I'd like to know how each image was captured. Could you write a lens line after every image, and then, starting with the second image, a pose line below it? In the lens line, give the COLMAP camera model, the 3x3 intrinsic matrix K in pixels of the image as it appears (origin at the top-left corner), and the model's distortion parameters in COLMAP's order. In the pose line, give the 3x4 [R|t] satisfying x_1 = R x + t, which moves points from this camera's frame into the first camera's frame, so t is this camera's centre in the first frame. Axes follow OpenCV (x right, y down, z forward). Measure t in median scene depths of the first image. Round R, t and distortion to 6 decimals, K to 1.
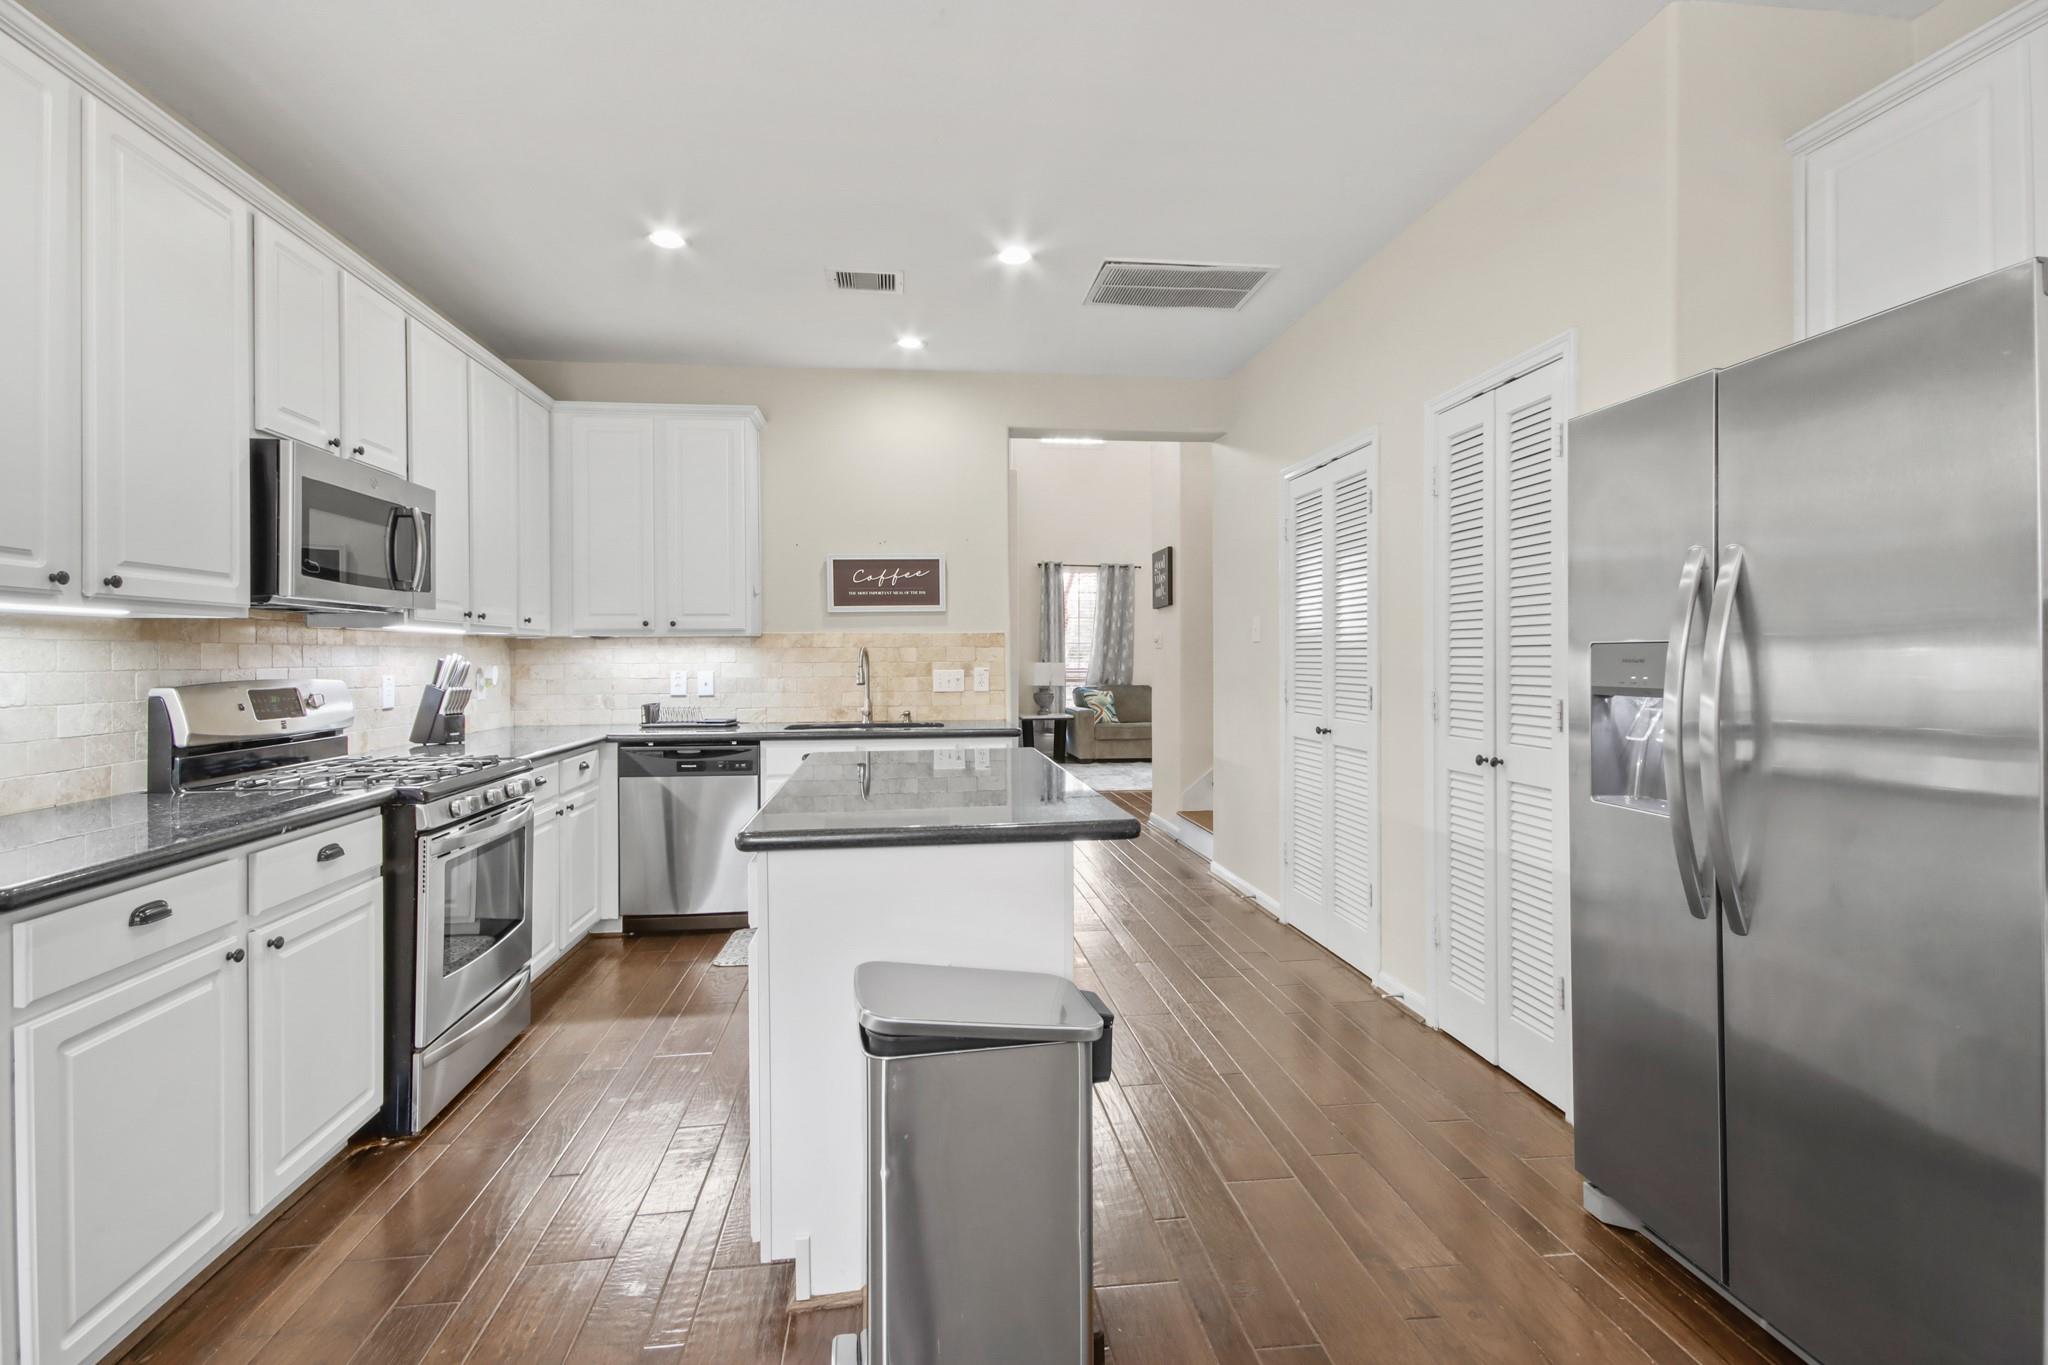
lens RADIAL K [[966.7, 0, 1022.9], [0, 966.7, 669.5], [0, 0, 1]] dist [0.008902, -0.000642]
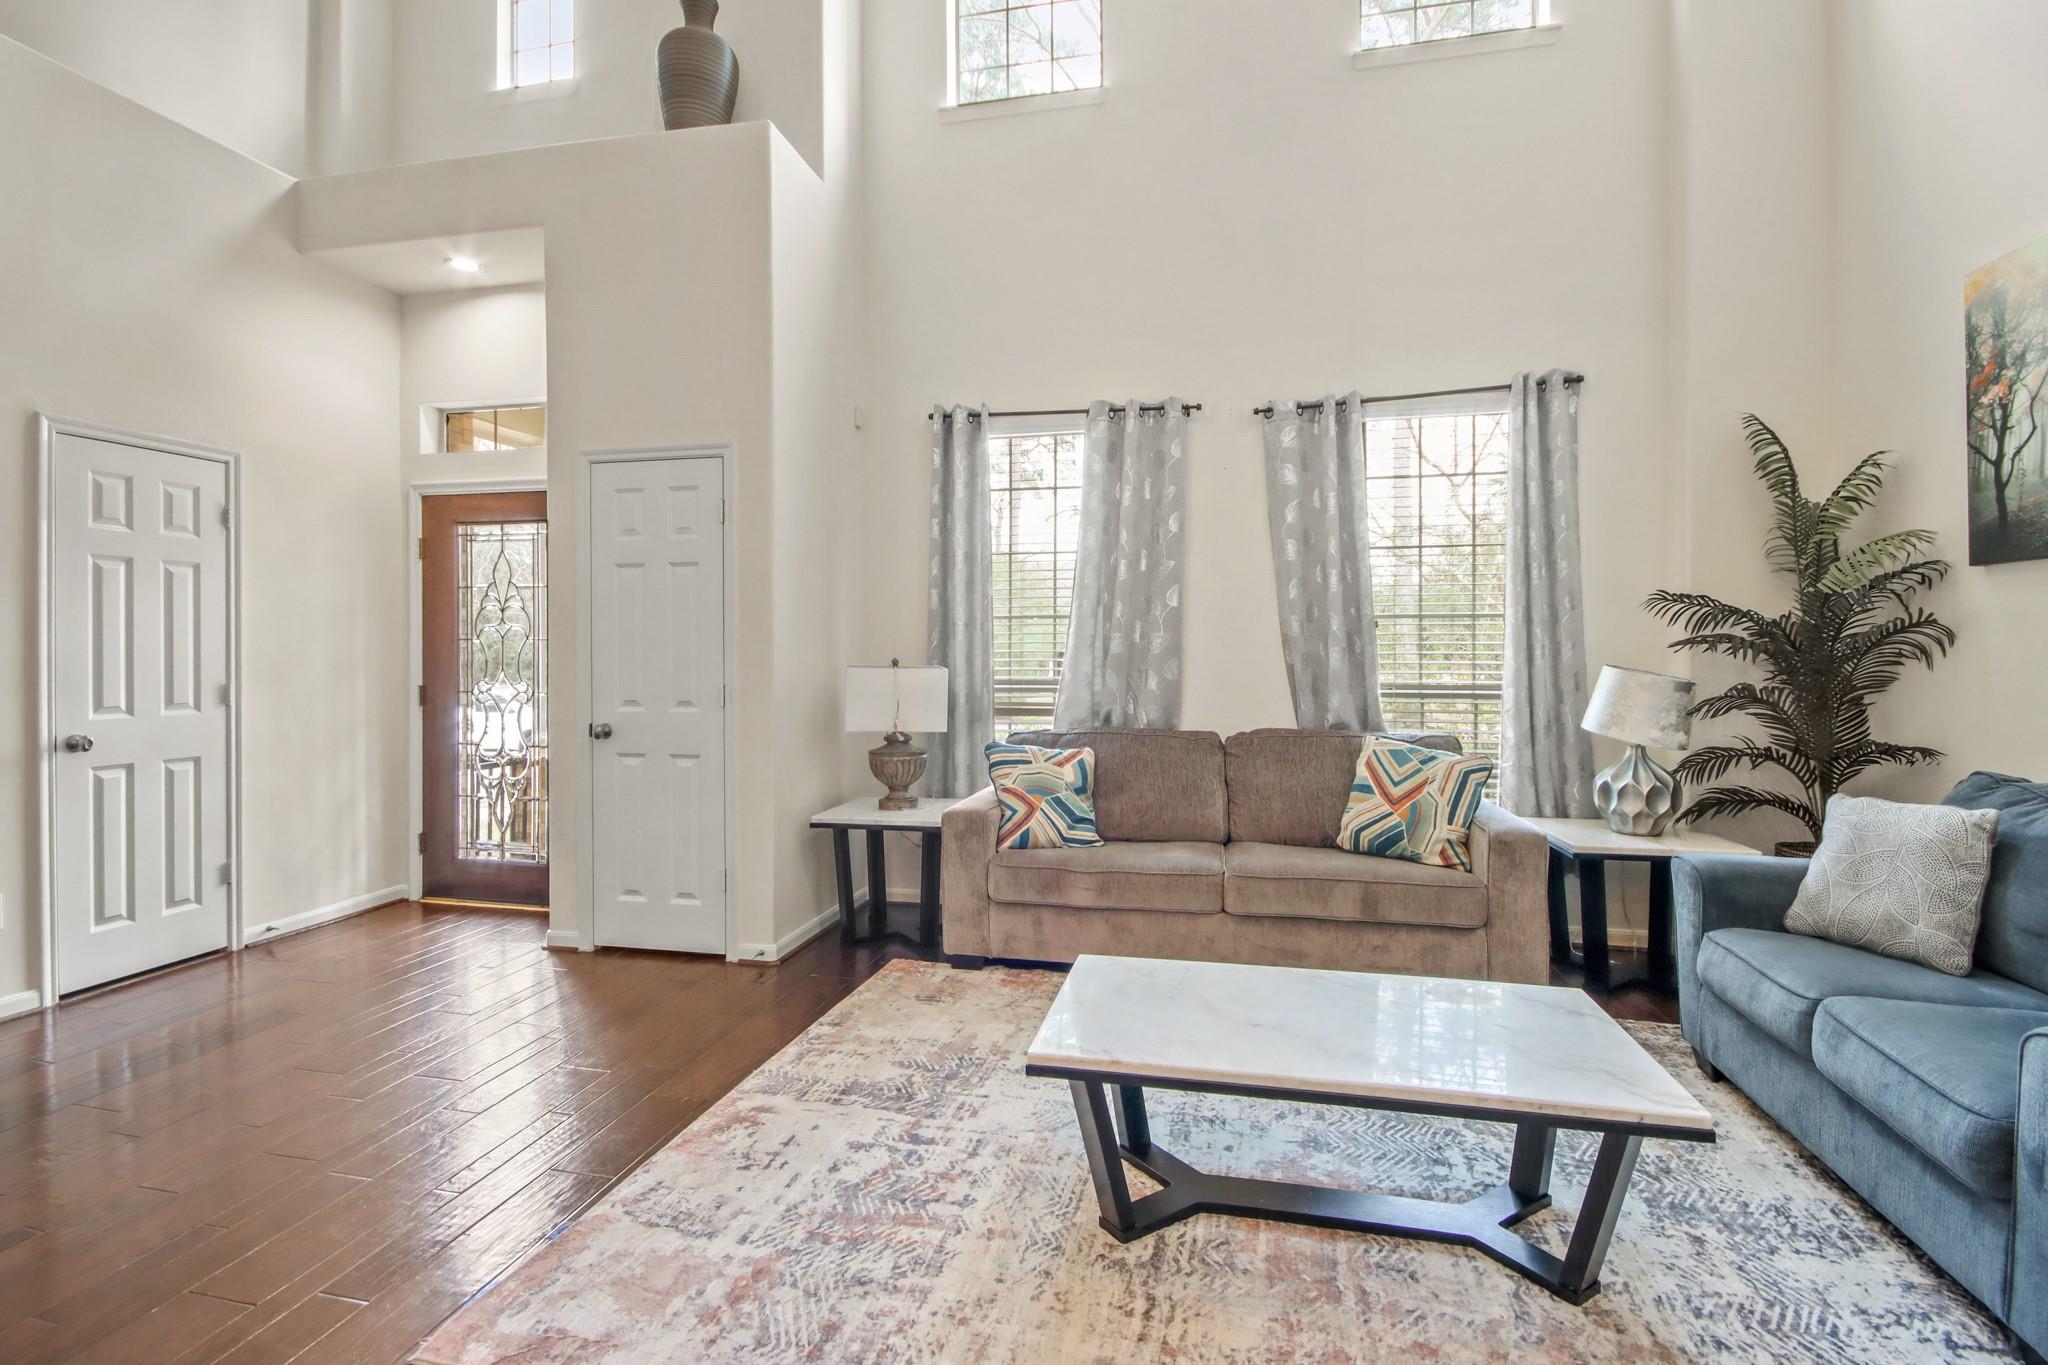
lens RADIAL K [[966.7, 0, 1022.9], [0, 966.7, 669.5], [0, 0, 1]] dist [0.008902, -0.000642]
pose [[0.940503, 0.008405, -0.339680, 0.562505], [-0.006075, 0.999950, 0.007923, -0.029033], [0.339730, -0.005388, 0.940508, 1.938836]]
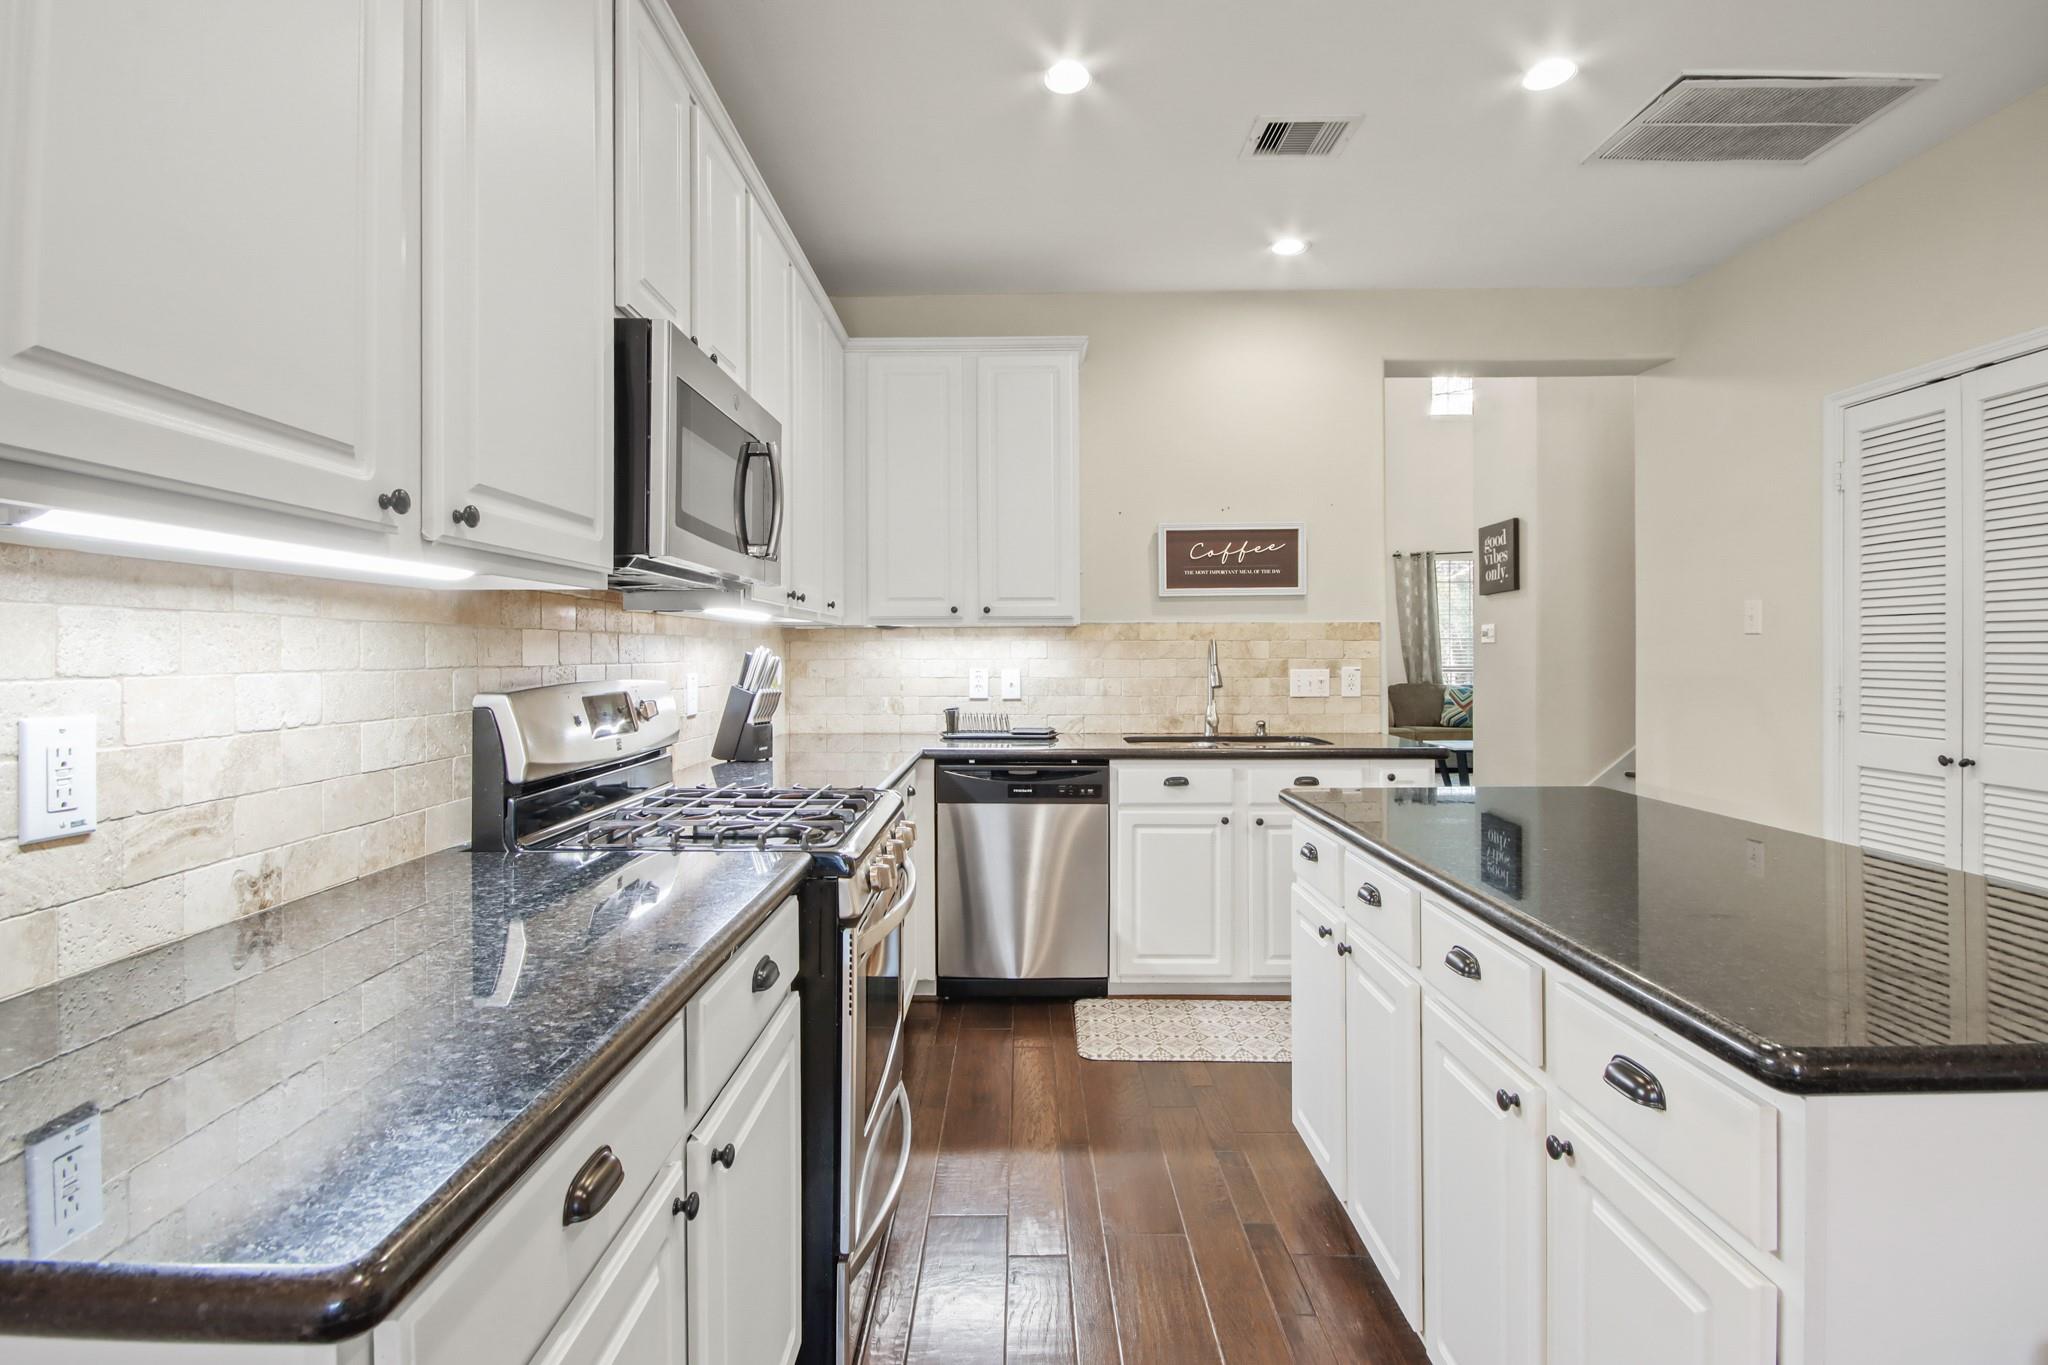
lens RADIAL K [[974.6, 0, 1018.8], [0, 974.6, 672.2], [0, 0, 1]] dist [-0.001509, 0.000097]
pose [[0.990918, 0.006489, -0.134311, -0.238754], [-0.005588, 0.999959, 0.007085, -0.001694], [0.134351, -0.006270, 0.990914, 0.211942]]
